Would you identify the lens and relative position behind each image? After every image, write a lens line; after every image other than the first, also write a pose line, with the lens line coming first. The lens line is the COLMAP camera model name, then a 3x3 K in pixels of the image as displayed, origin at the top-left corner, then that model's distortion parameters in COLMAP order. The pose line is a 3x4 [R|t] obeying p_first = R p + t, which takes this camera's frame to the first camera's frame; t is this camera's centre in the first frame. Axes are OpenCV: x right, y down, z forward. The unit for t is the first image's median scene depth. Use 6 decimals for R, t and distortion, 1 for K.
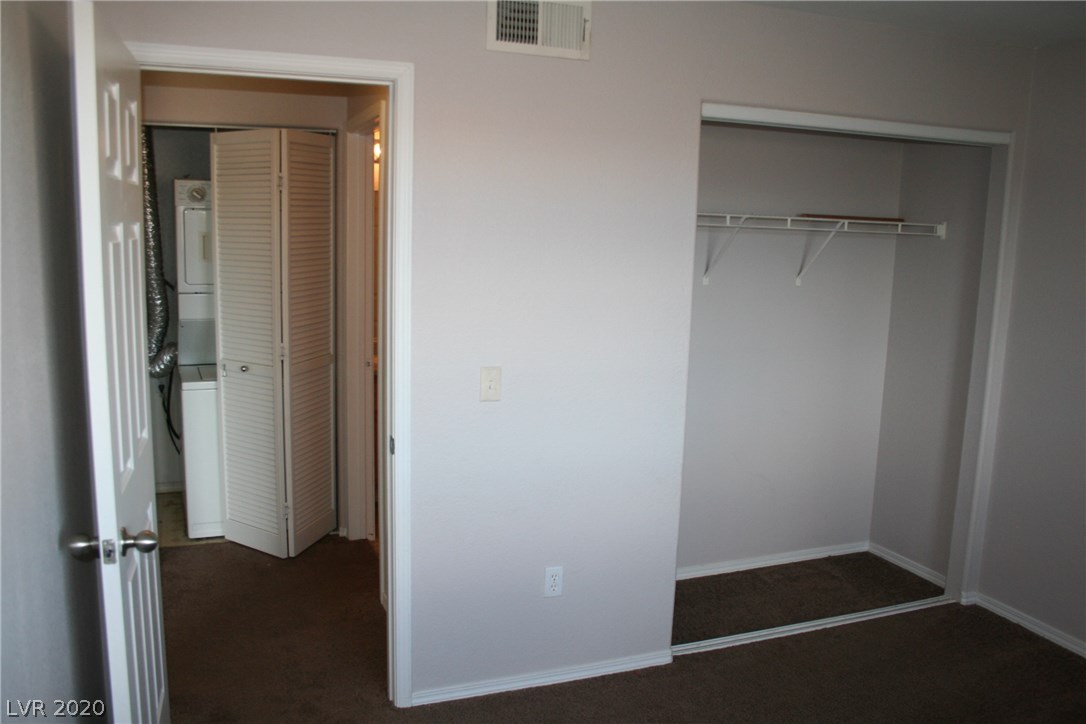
lens RADIAL K [[911.1, 0, 541.1], [0, 911.1, 378.5], [0, 0, 1]] dist [-0.155726, 0.128677]
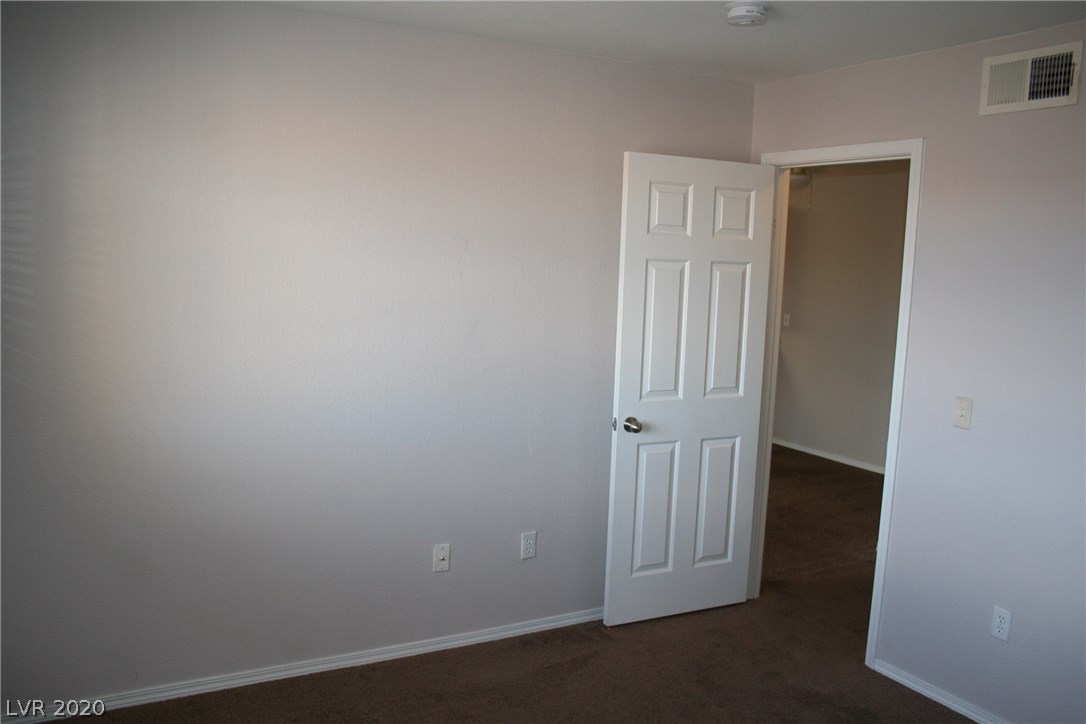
lens RADIAL K [[911.1, 0, 541.1], [0, 911.1, 378.5], [0, 0, 1]] dist [-0.155726, 0.128677]
pose [[0.132423, 0.112003, -0.984845, 0.931674], [-0.192337, 0.977613, 0.085318, -0.028280], [0.972353, 0.178124, 0.151001, 0.327493]]
